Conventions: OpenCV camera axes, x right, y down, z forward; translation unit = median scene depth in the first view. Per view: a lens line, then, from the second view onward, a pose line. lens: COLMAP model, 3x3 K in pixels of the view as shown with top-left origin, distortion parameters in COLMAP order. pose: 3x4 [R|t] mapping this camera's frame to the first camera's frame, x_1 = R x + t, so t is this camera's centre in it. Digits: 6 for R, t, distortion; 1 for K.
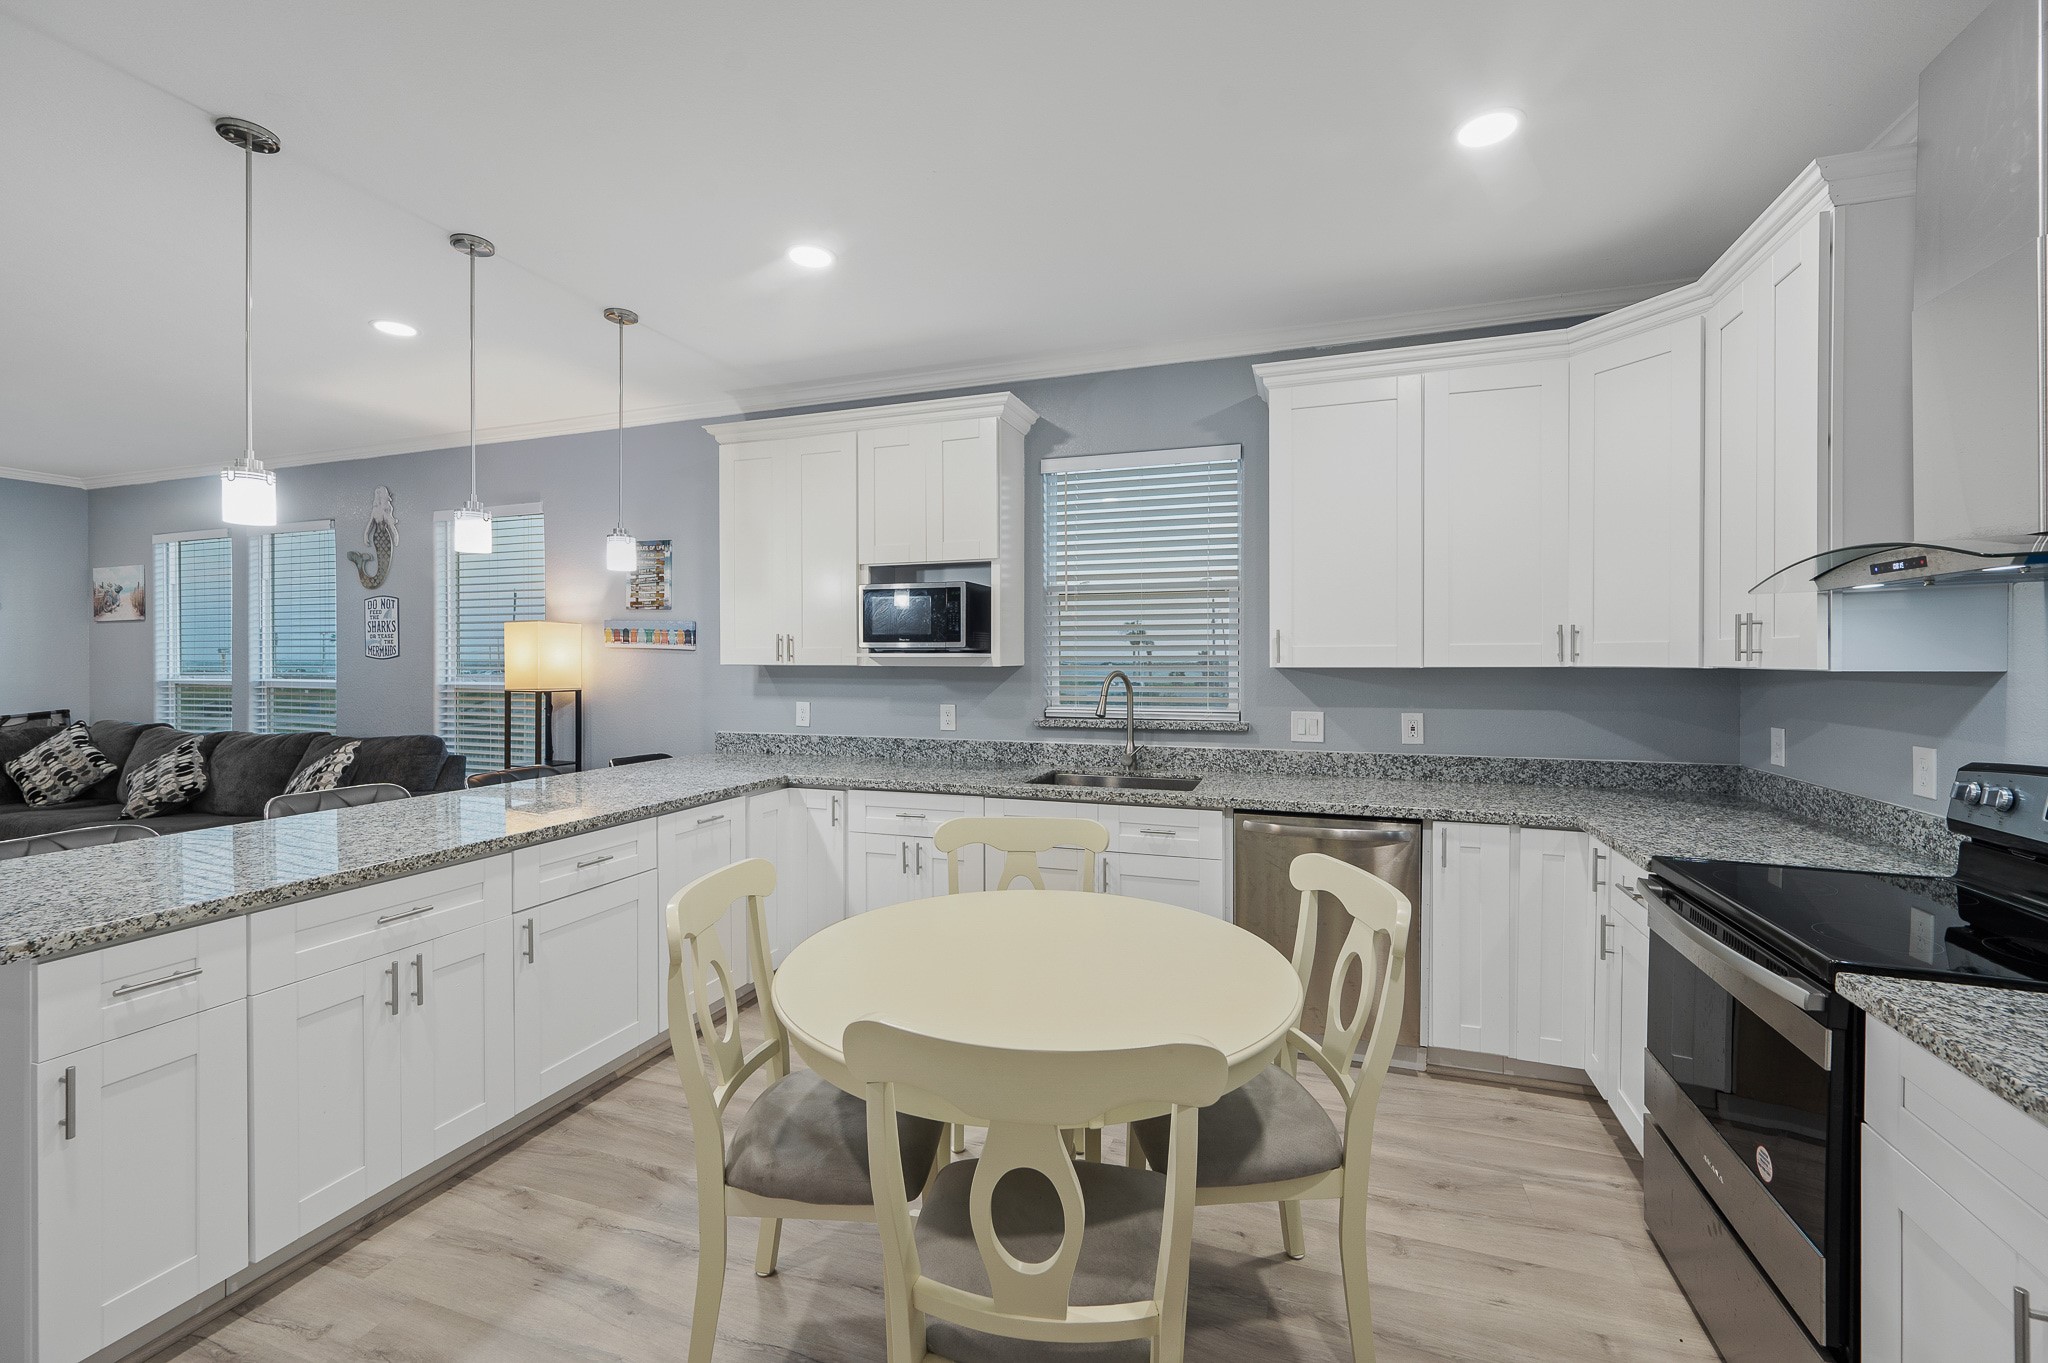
lens RADIAL K [[838.1, 0, 1019.3], [0, 838.1, 664.8], [0, 0, 1]] dist [0.002291, -0.000886]
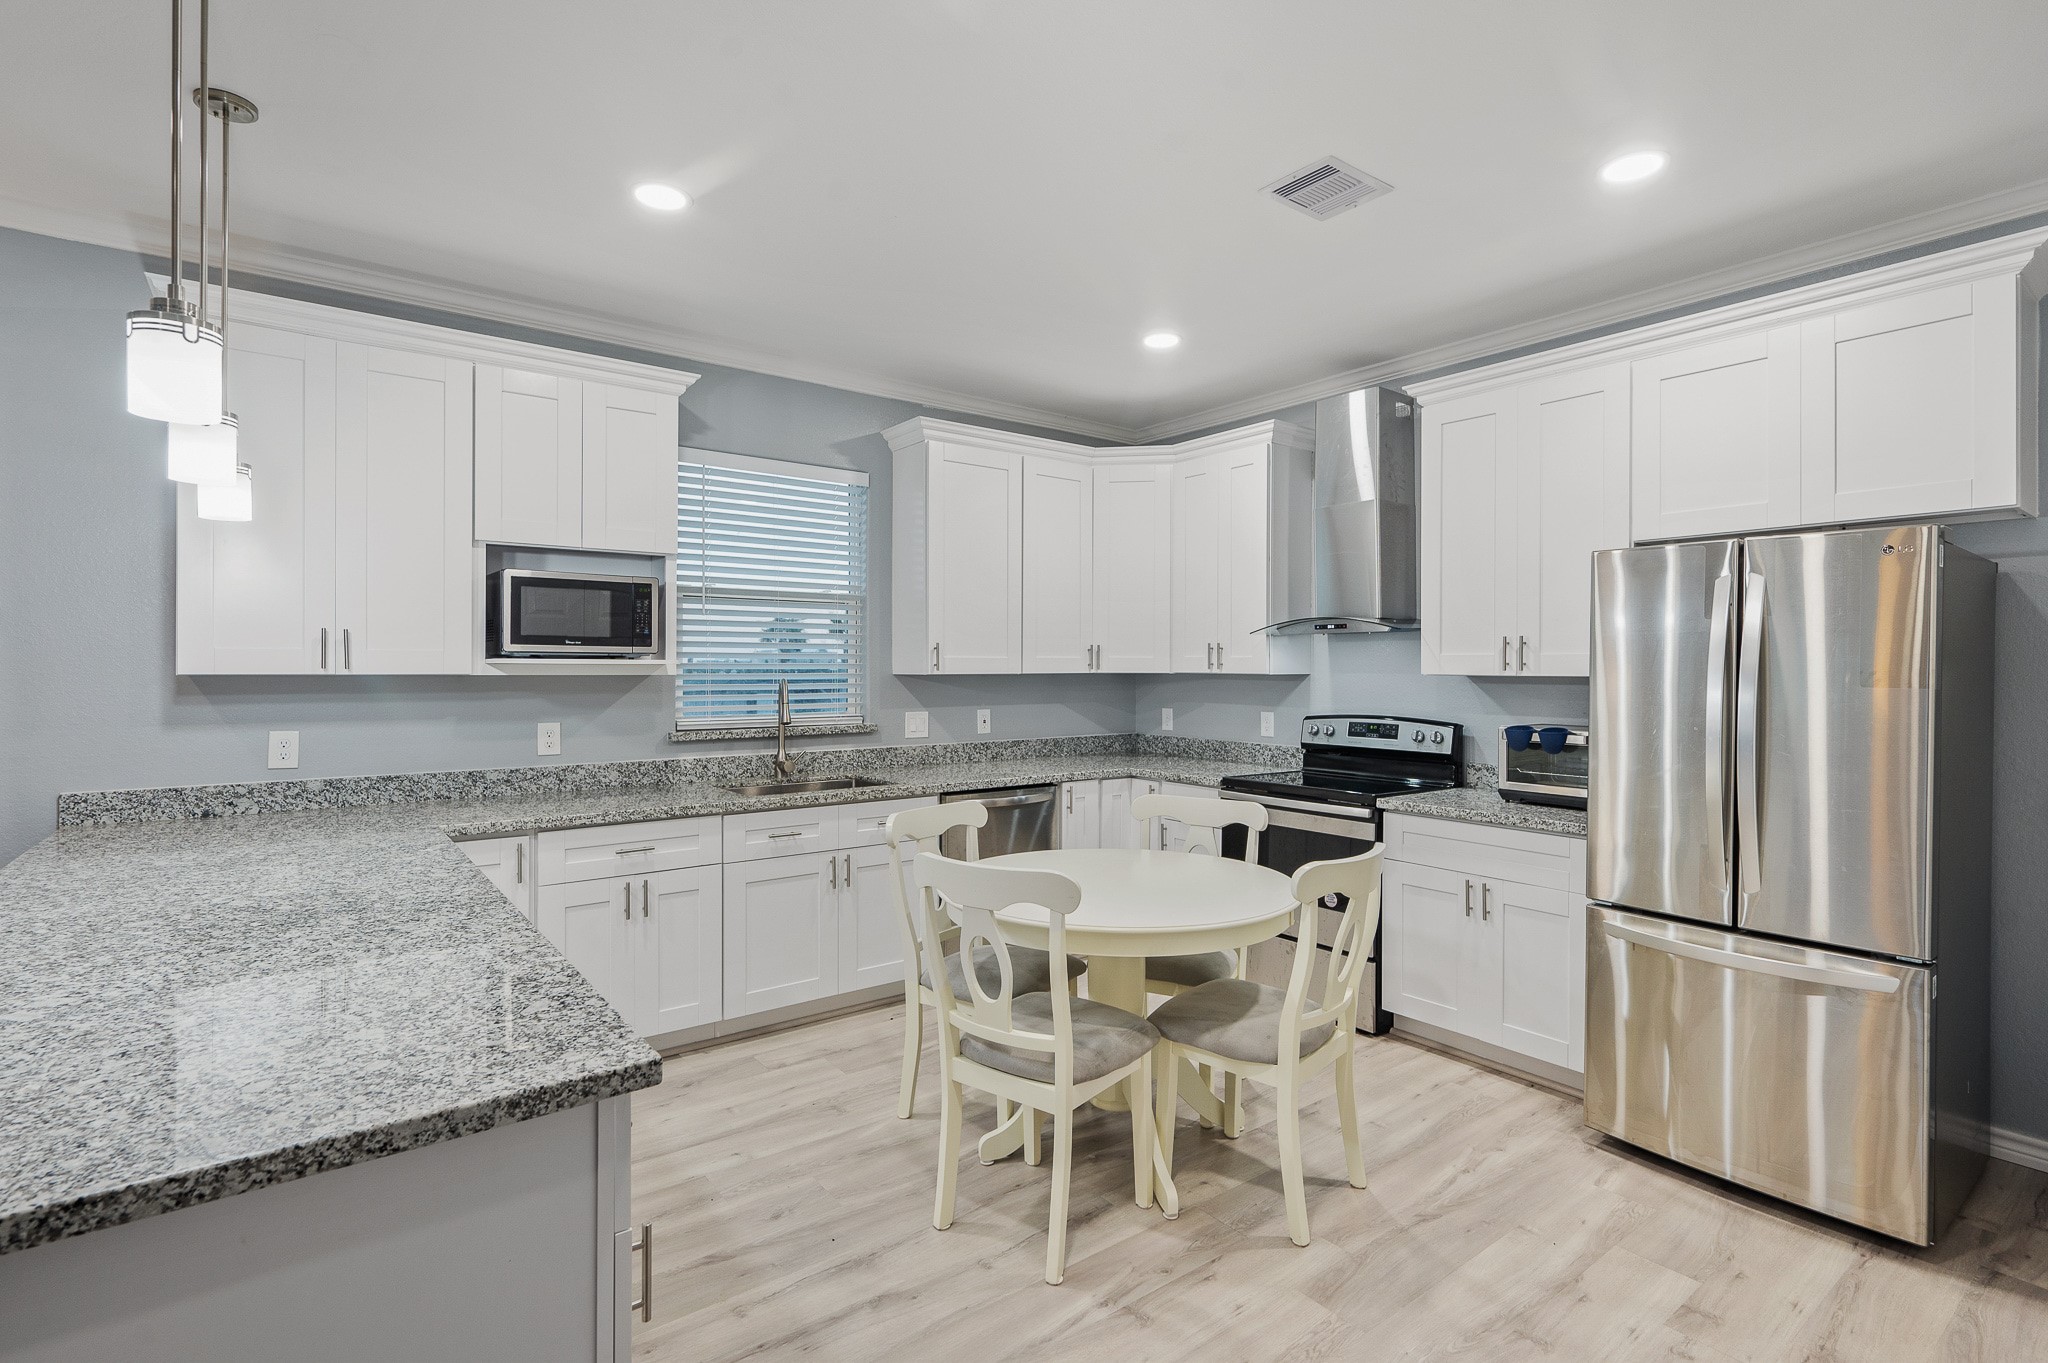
lens RADIAL K [[990.0, 0, 1034.9], [0, 990.0, 668.6], [0, 0, 1]] dist [0.001424, 0.002114]
pose [[0.541220, 0.000611, 0.840881, -0.561204], [0.002951, 0.999992, -0.002625, -0.000729], [-0.840876, 0.003902, 0.541214, 0.082805]]
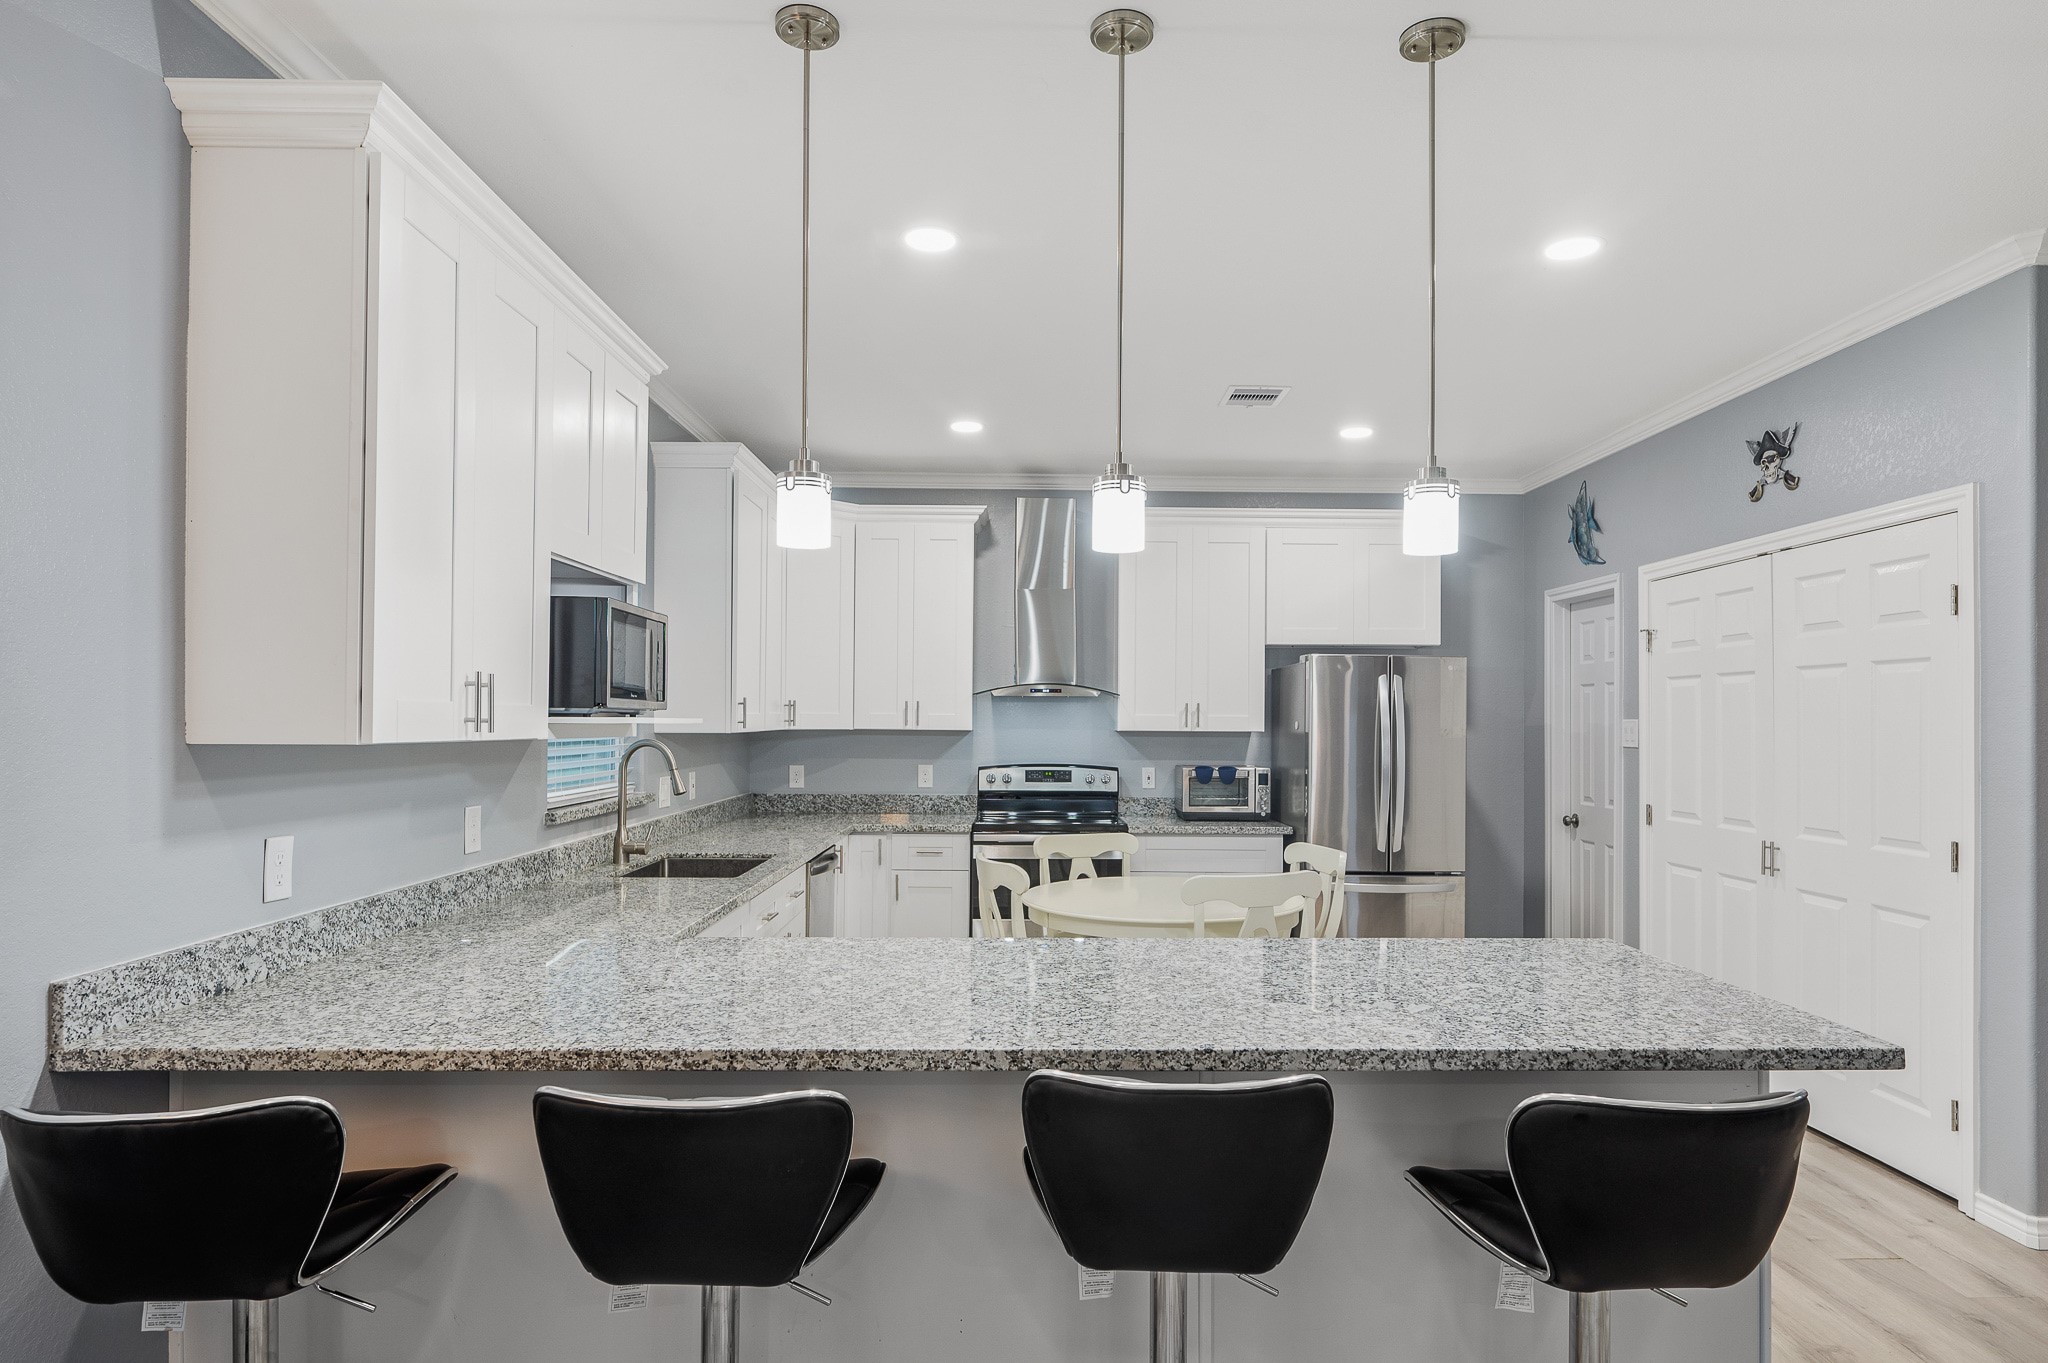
lens RADIAL K [[1156.7, 0, 1065.4], [0, 1156.7, 711.0], [0, 0, 1]] dist [0.005226, 0.000542]
pose [[-0.371542, 0.005830, 0.928398, -0.850274], [-0.000173, 0.999980, -0.006349, -0.010567], [-0.928416, -0.002520, -0.371533, 0.816084]]
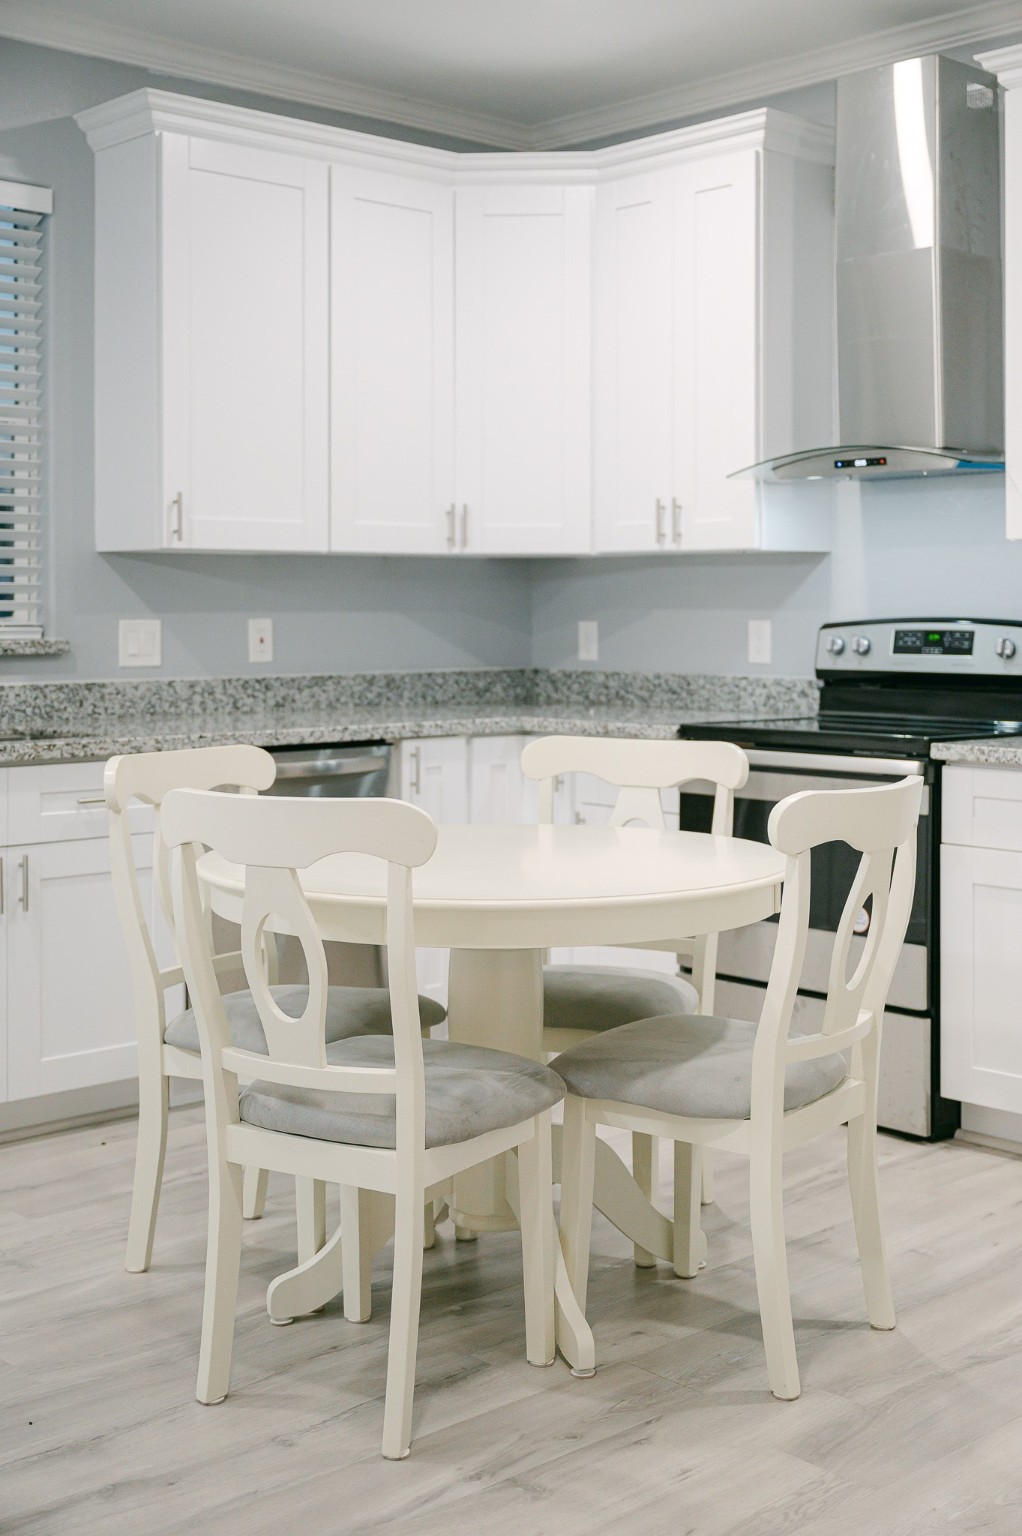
lens RADIAL K [[1943.3, 0, 533.7], [0, 1943.3, 611.4], [0, 0, 1]] dist [0.005390, 0.000000]
pose [[0.455947, -0.000083, 0.890007, -0.662885], [0.005769, 0.999979, -0.002862, 0.041971], [-0.889988, 0.006439, 0.455938, 0.025373]]
